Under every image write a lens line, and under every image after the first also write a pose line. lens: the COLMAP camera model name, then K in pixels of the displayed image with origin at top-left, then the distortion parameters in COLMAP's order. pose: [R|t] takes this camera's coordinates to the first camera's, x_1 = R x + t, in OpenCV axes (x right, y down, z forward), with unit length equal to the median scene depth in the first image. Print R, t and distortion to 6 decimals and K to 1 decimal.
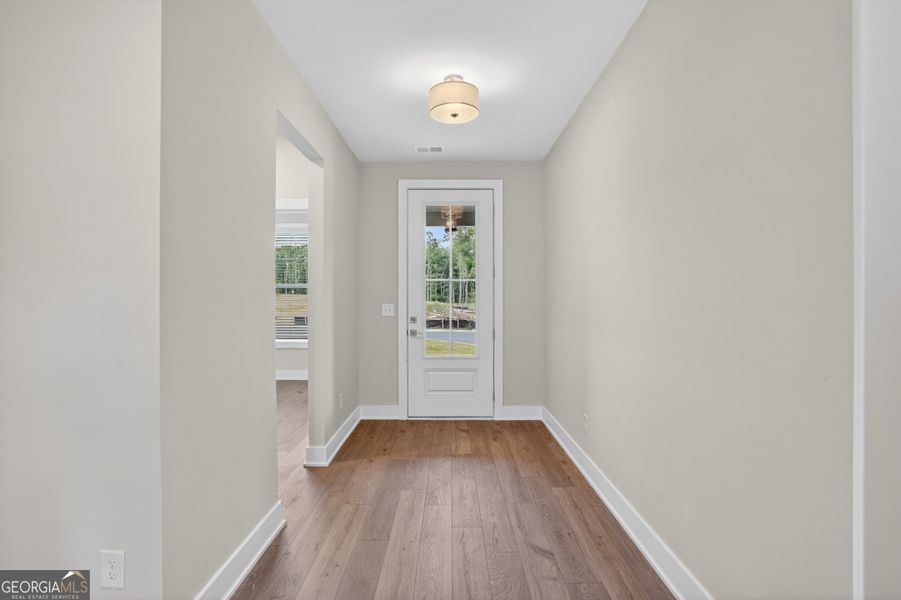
lens RADIAL K [[436.2, 0, 450.5], [0, 436.2, 300.0], [0, 0, 1]] dist [-0.065024, 0.000745]
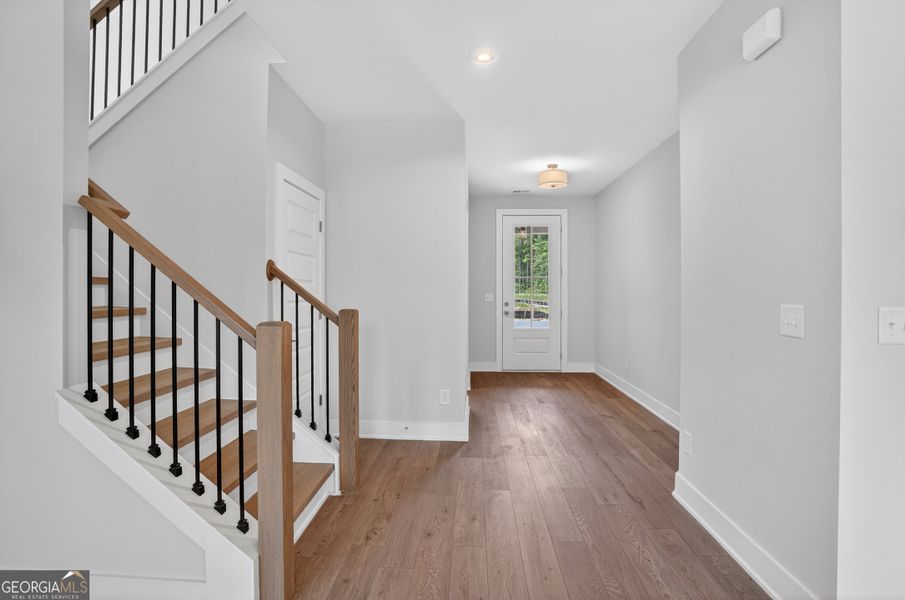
lens RADIAL K [[459.6, 0, 456.8], [0, 459.6, 291.1], [0, 0, 1]] dist [-0.000923, 0.000087]
pose [[0.999434, 0.002202, -0.033564, -0.205887], [-0.002149, 0.999996, 0.001611, -0.001445], [0.033567, -0.001538, 0.999435, -0.578687]]
